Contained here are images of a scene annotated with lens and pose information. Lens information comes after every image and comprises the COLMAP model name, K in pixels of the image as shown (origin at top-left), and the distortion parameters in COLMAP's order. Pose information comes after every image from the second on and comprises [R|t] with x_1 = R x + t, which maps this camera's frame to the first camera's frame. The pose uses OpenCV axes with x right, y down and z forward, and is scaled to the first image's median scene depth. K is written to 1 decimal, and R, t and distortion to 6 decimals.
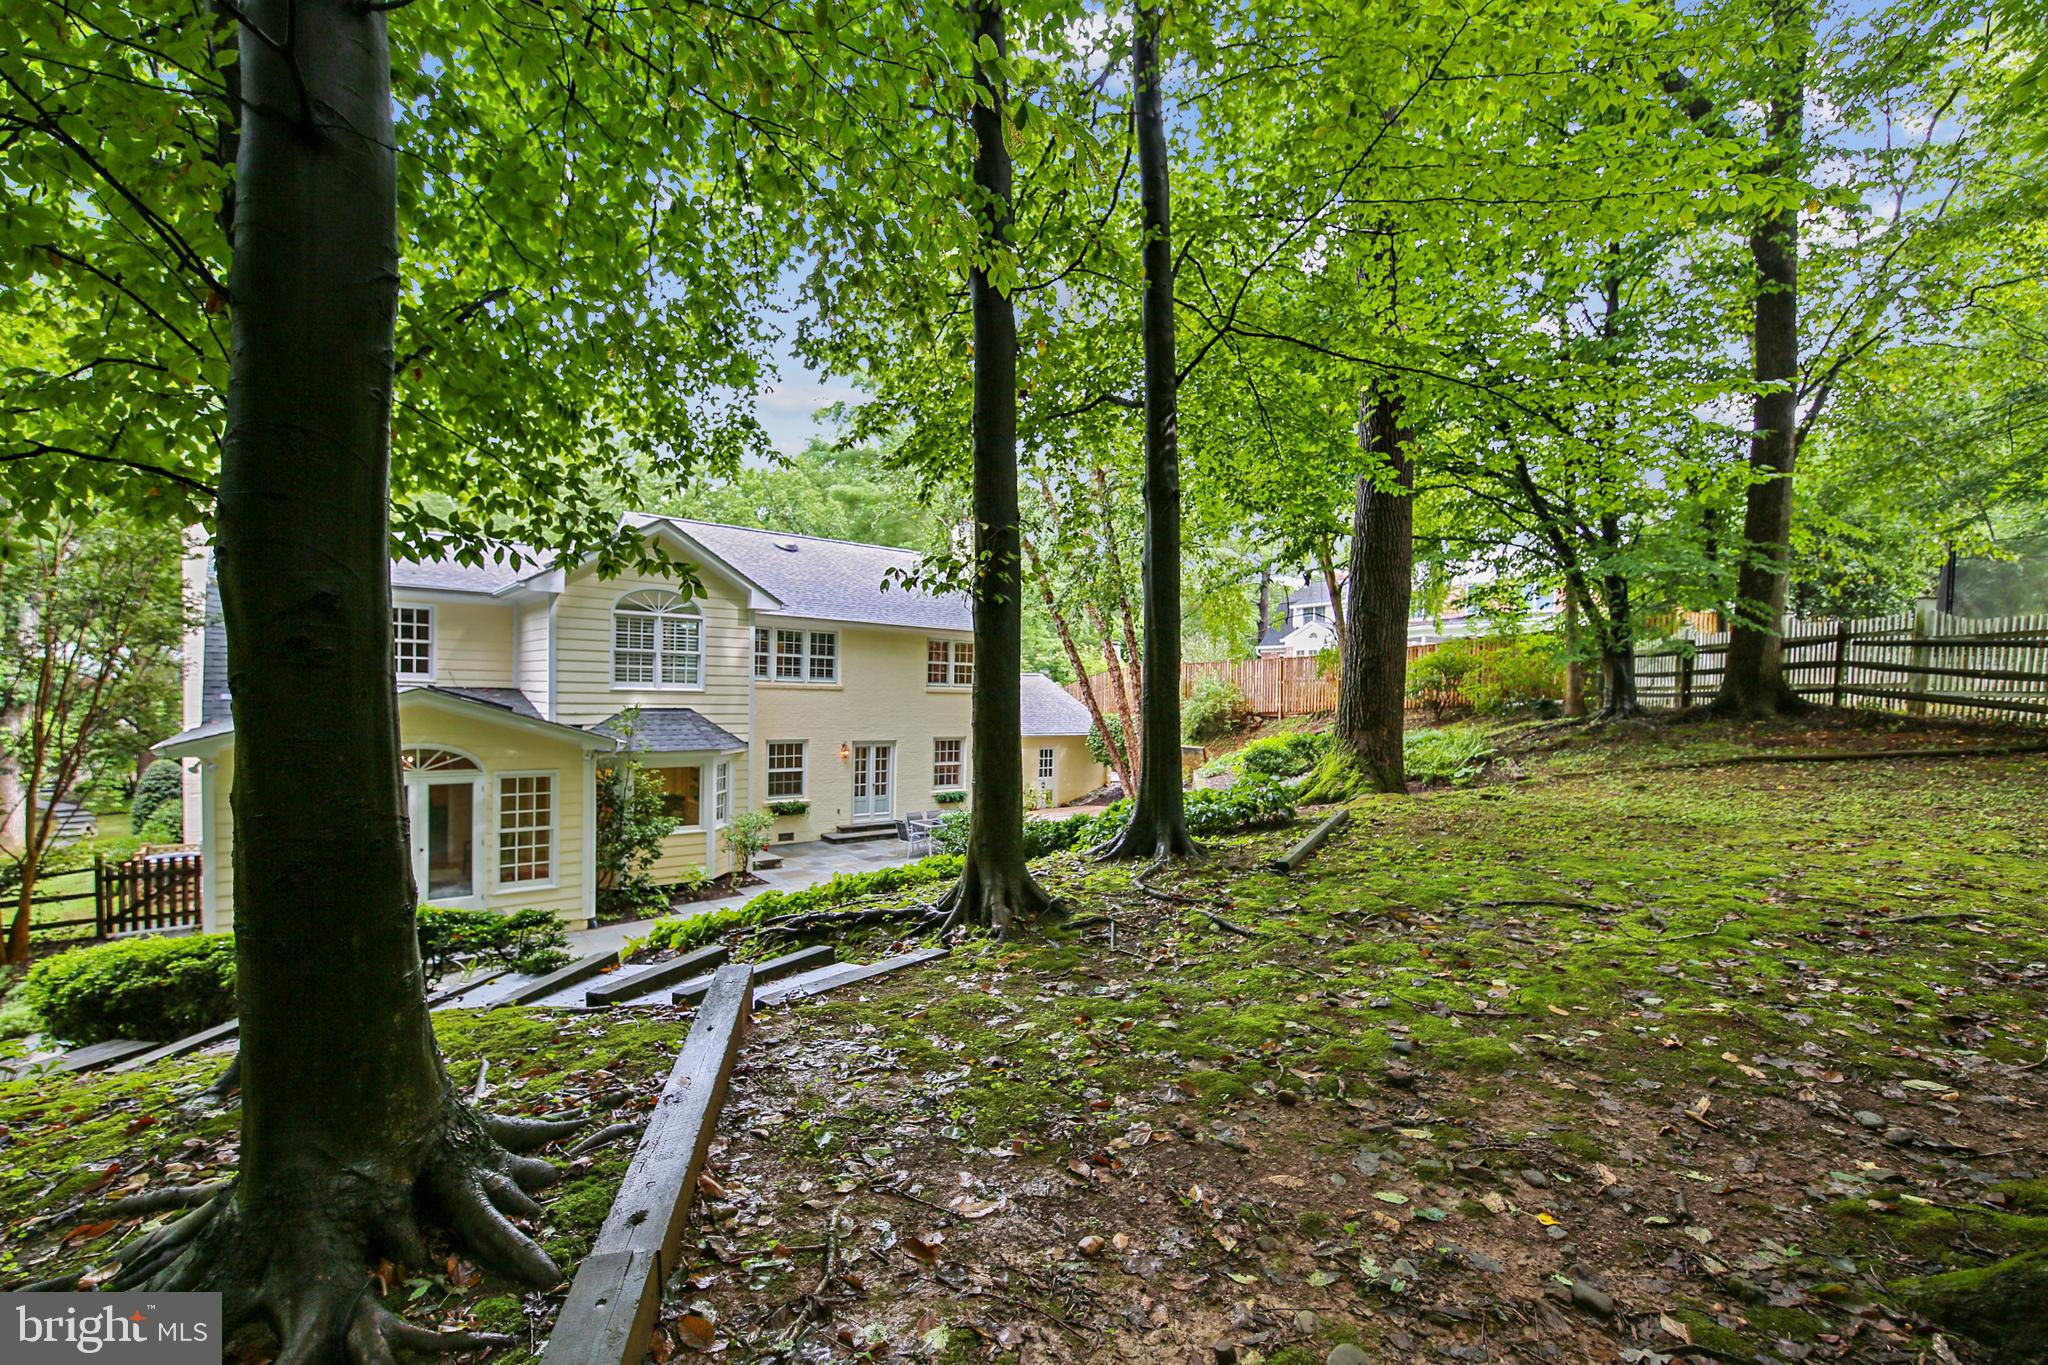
lens RADIAL K [[894.7, 0, 1014.5], [0, 894.7, 722.7], [0, 0, 1]] dist [0.002408, -0.001567]
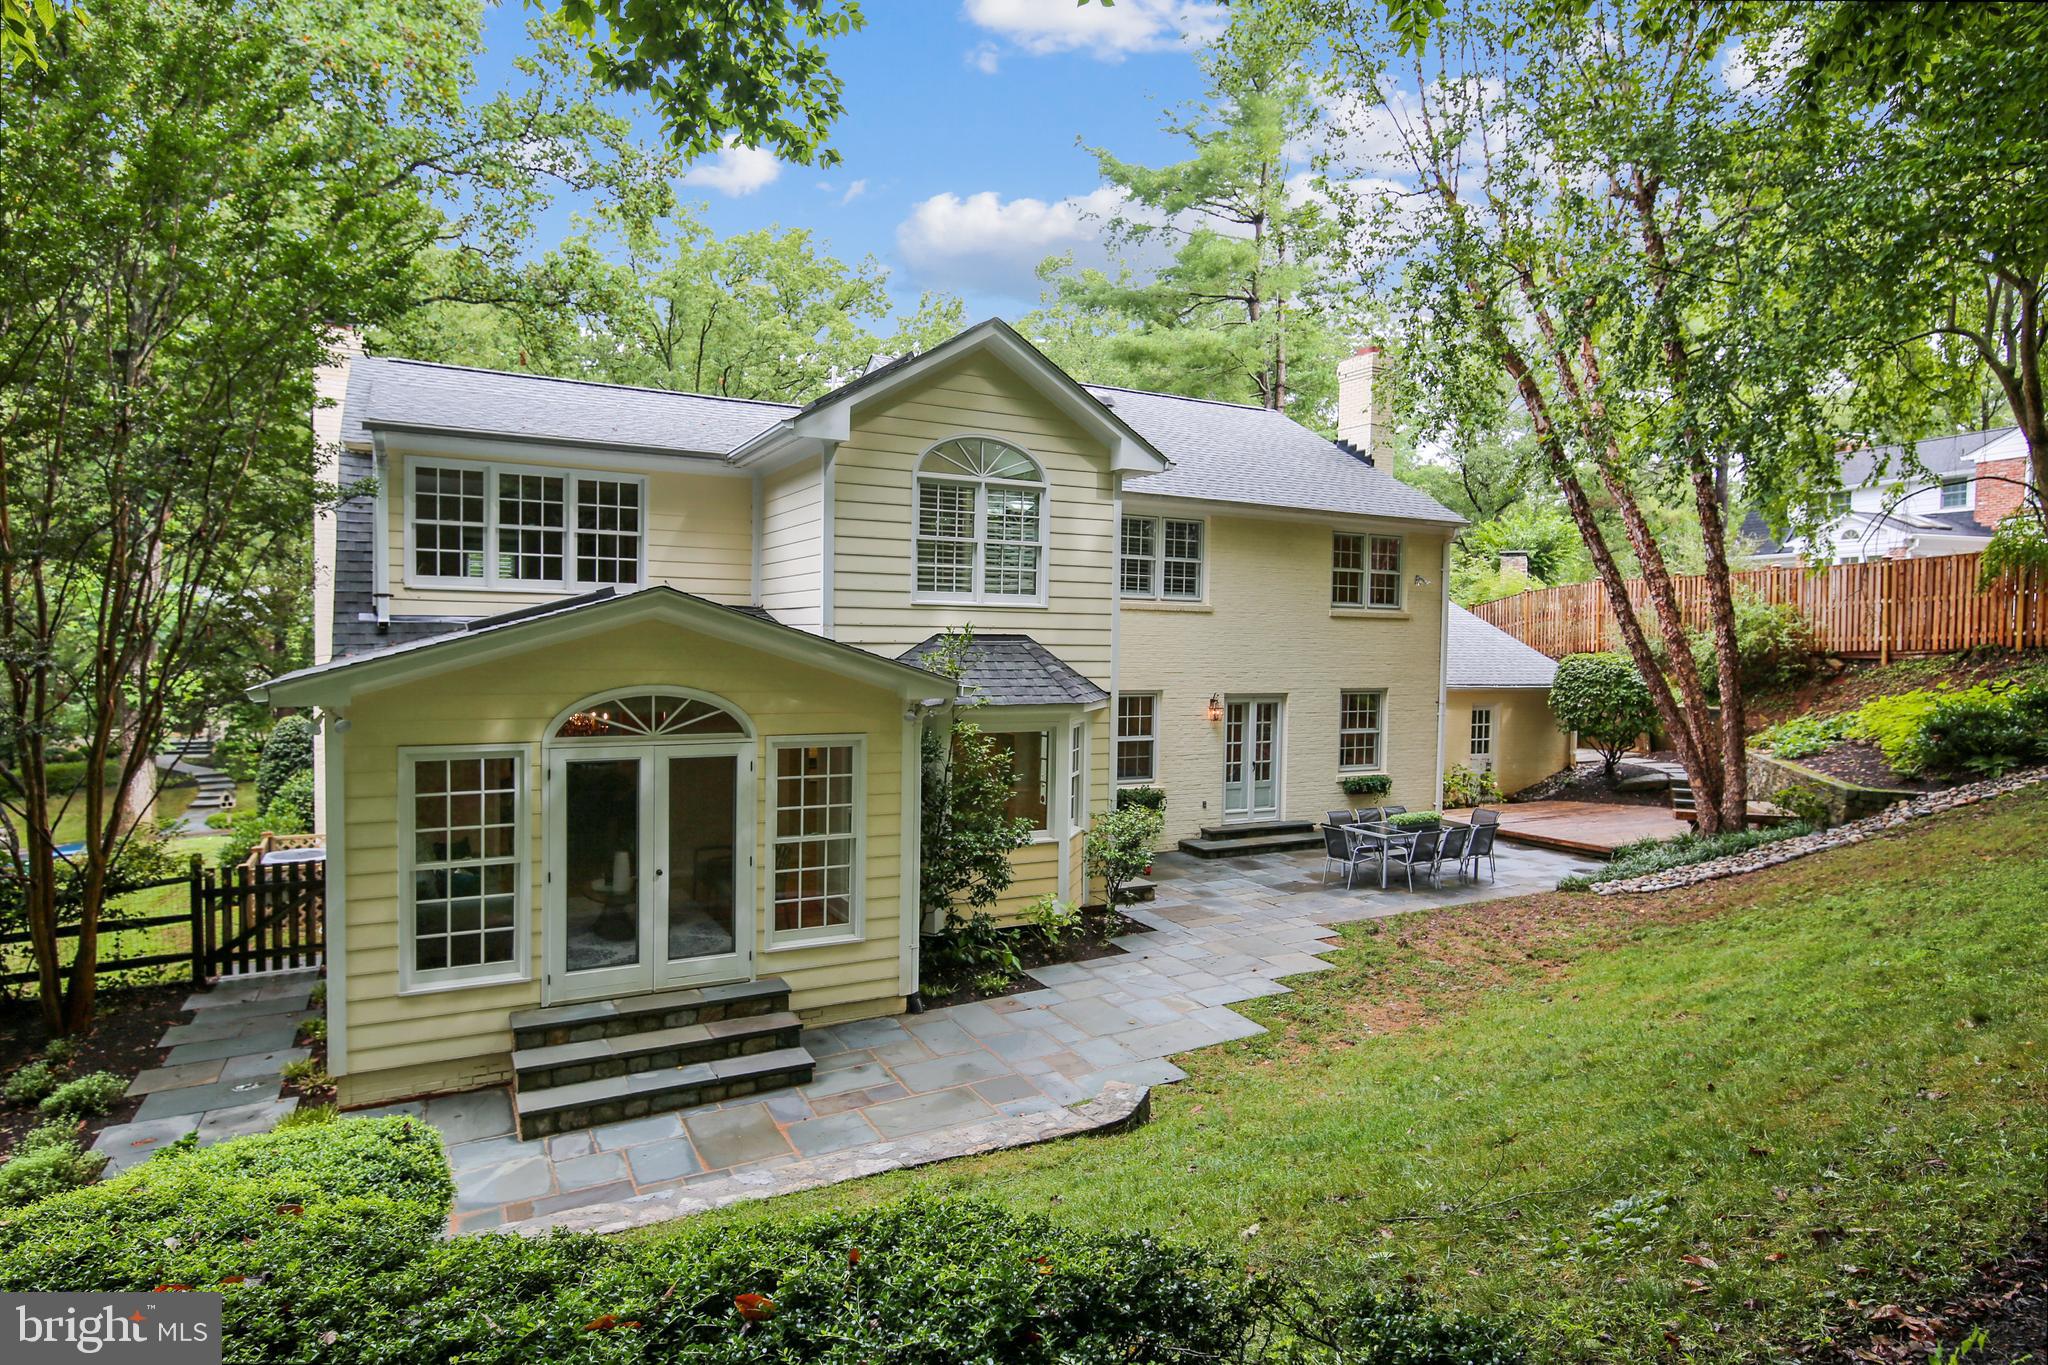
lens RADIAL K [[1116.5, 0, 1006.6], [0, 1116.5, 680.2], [0, 0, 1]] dist [-0.001999, 0.001803]
pose [[0.979369, 0.000749, -0.202079, -0.223256], [-0.000797, 1.000000, -0.000159, 0.014421], [0.202079, 0.000317, 0.979369, 0.258071]]
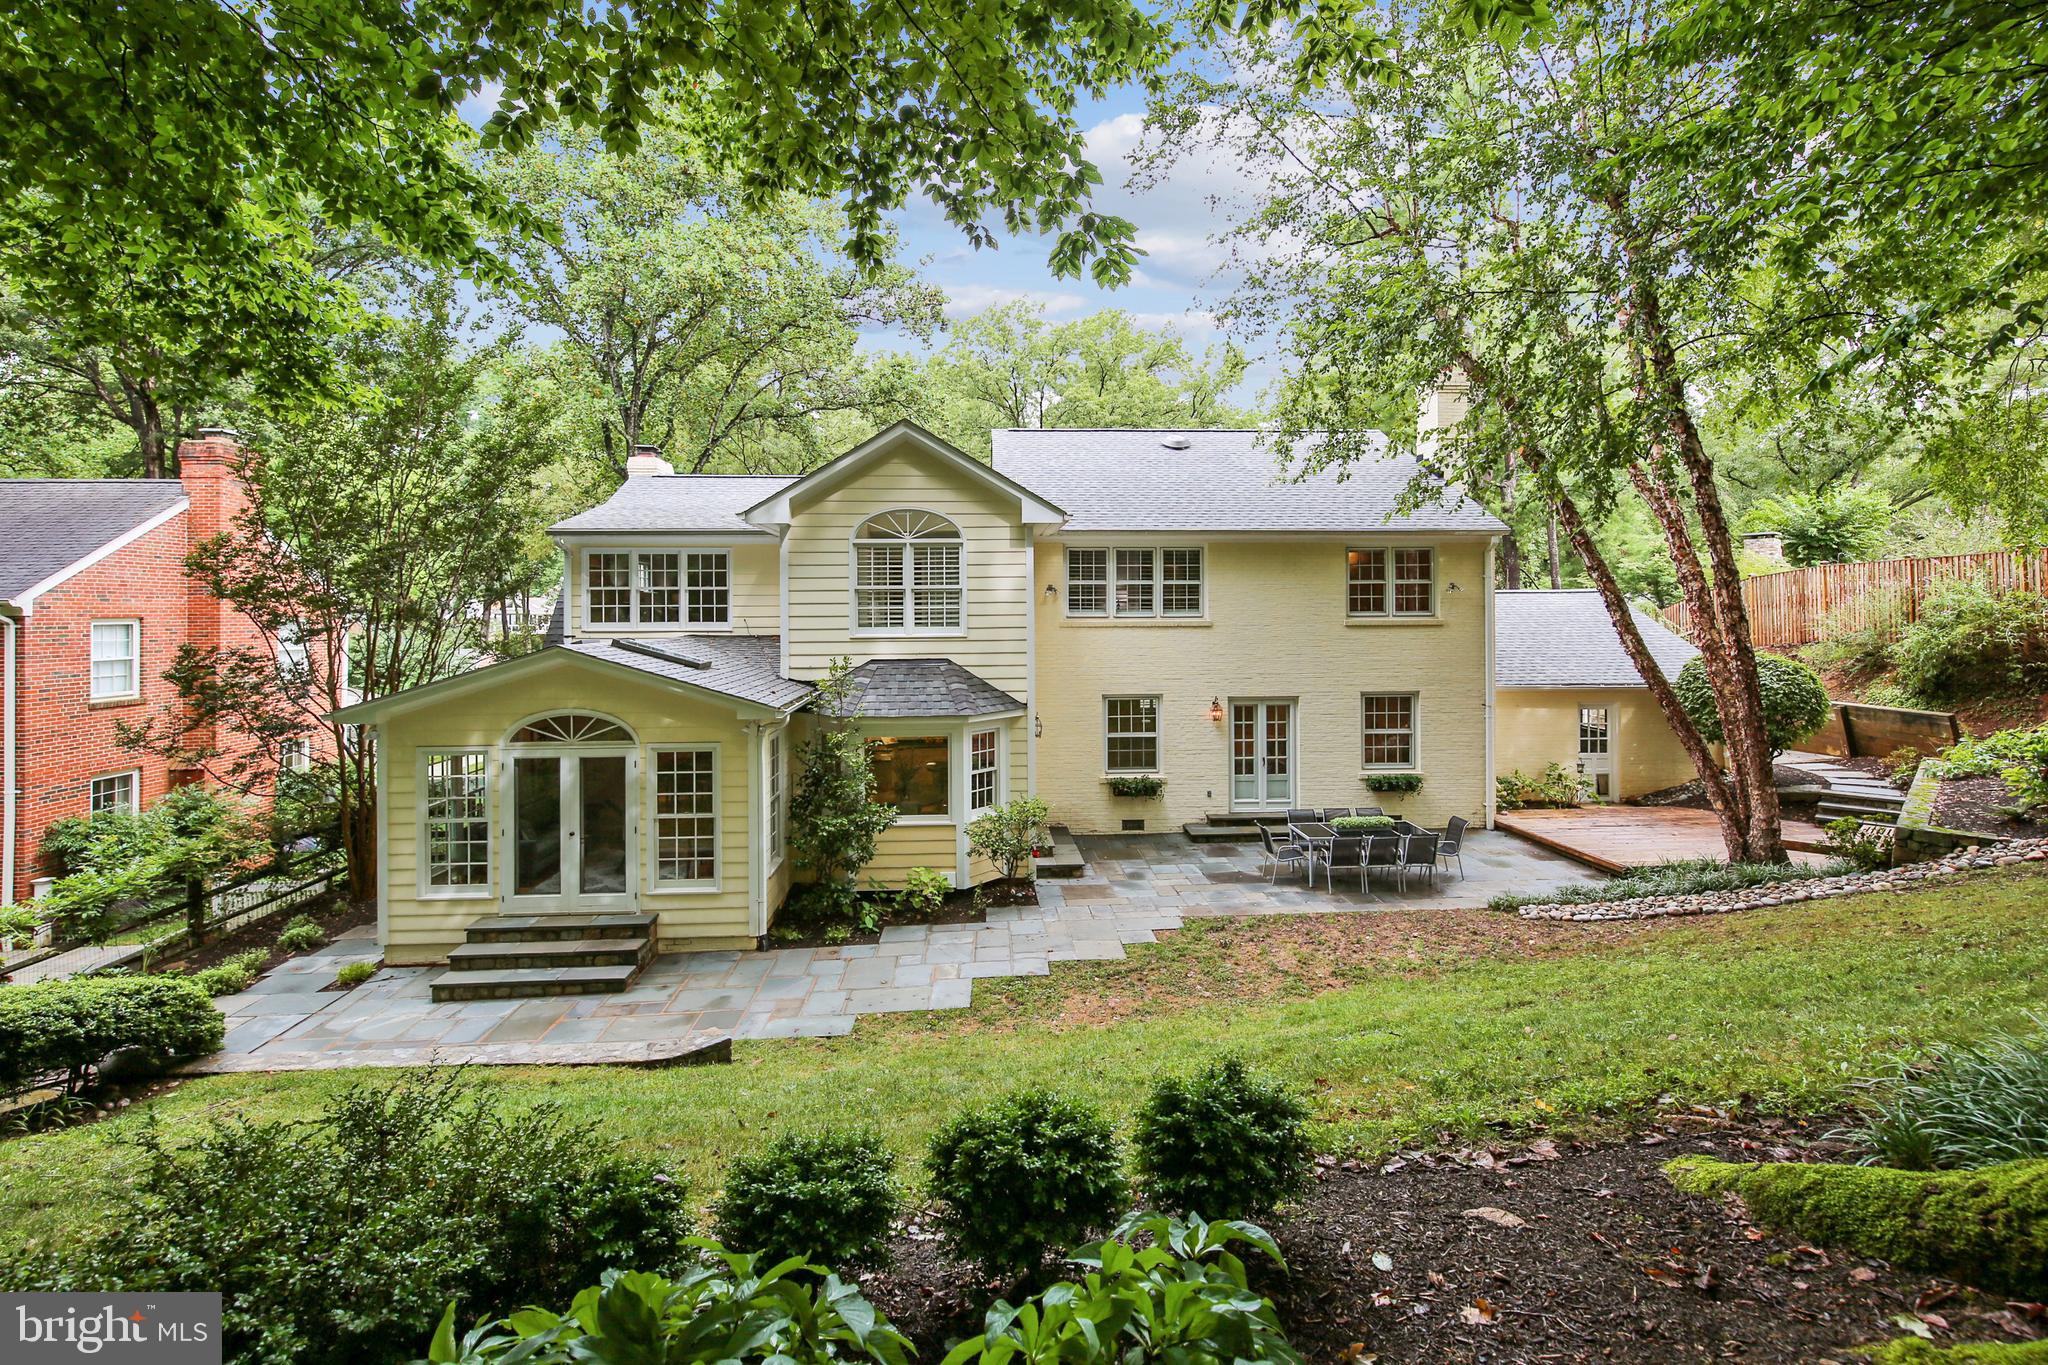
lens RADIAL K [[894.7, 0, 1017.6], [0, 894.7, 614.3], [0, 0, 1]] dist [0.002408, -0.001567]
pose [[0.803987, -0.027640, -0.594004, 0.143823], [0.004874, 0.999192, -0.039898, -0.023311], [0.594627, 0.029182, 0.803472, 0.414665]]
